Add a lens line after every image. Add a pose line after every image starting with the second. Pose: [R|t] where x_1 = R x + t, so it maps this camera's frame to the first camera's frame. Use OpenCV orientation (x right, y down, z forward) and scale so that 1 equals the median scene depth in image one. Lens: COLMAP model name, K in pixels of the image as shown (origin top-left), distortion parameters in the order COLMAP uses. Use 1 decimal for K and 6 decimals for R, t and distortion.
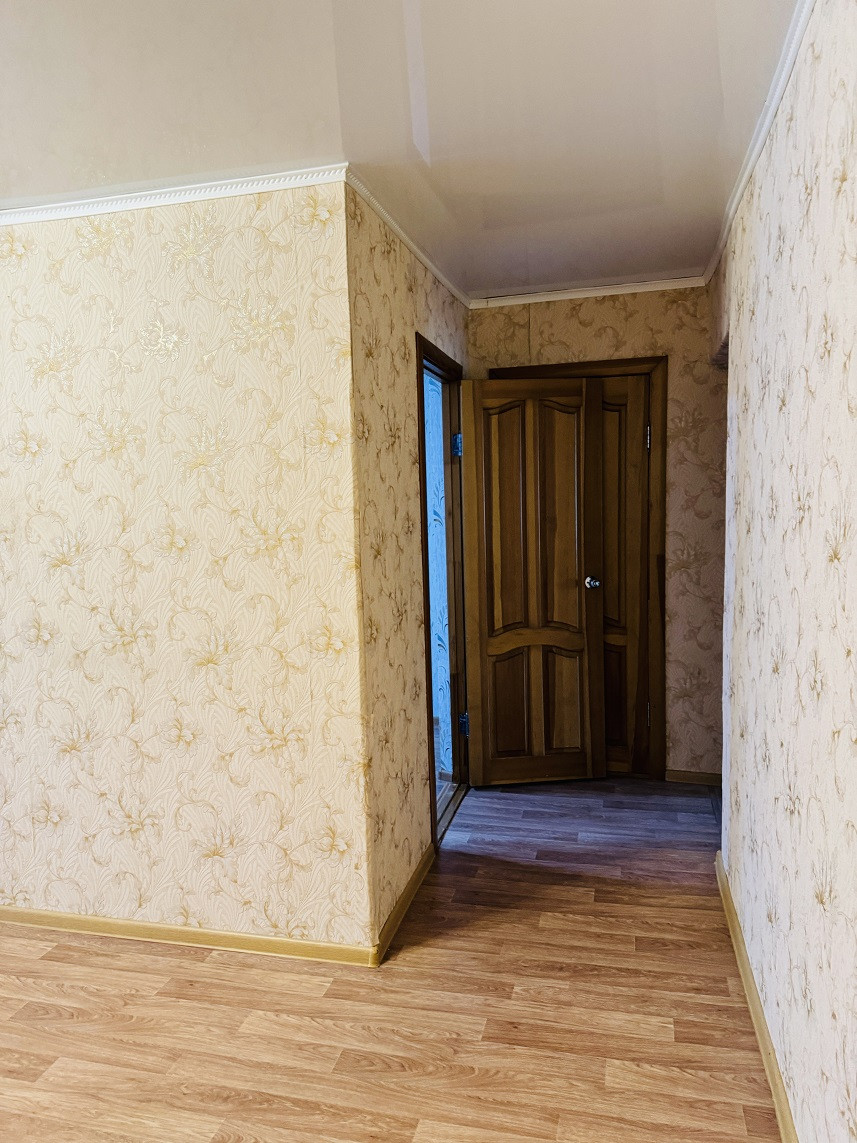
lens RADIAL K [[805.7, 0, 428.5], [0, 805.7, 571.5], [0, 0, 1]] dist [0.090687, -0.115769]
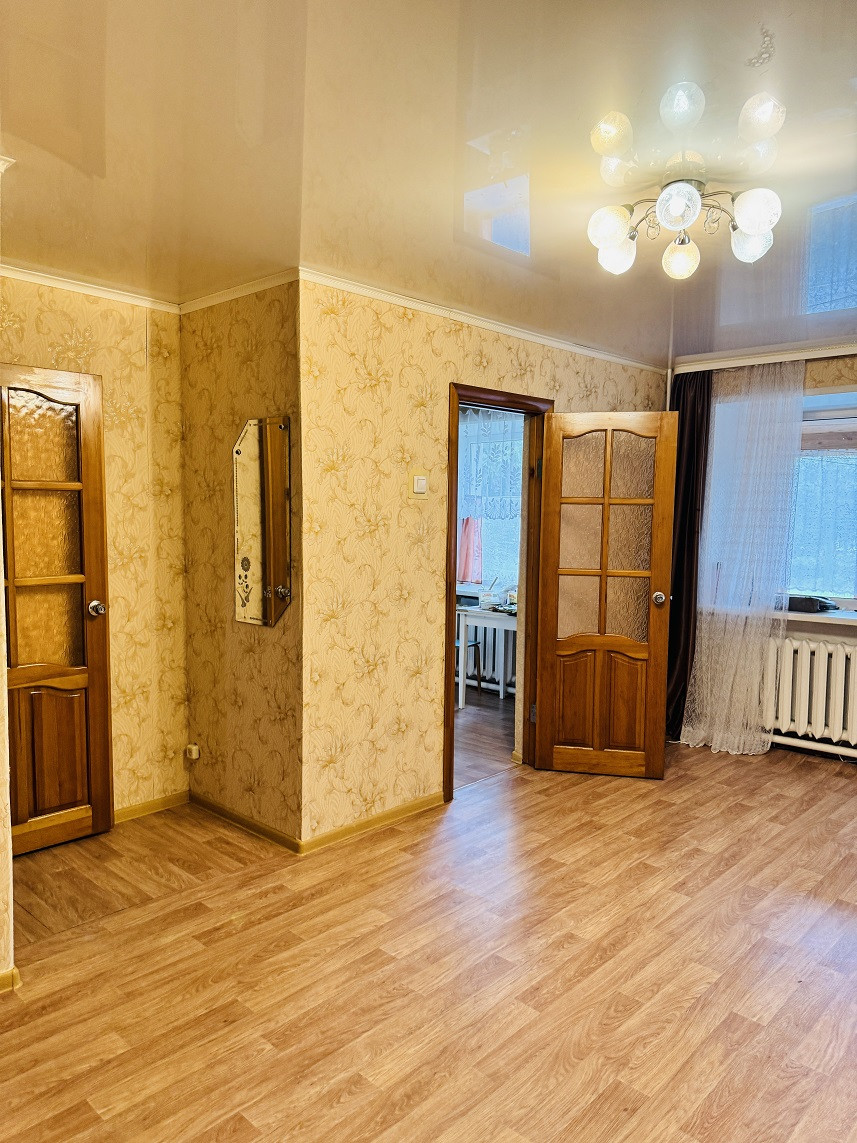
lens RADIAL K [[753.3, 0, 427.9], [0, 753.3, 612.2], [0, 0, 1]] dist [0.023558, -0.001488]
pose [[-0.456376, 0.143737, -0.878100, 0.828137], [-0.079089, 0.976407, 0.200934, -0.208559], [0.886265, 0.161150, -0.434241, 1.660787]]
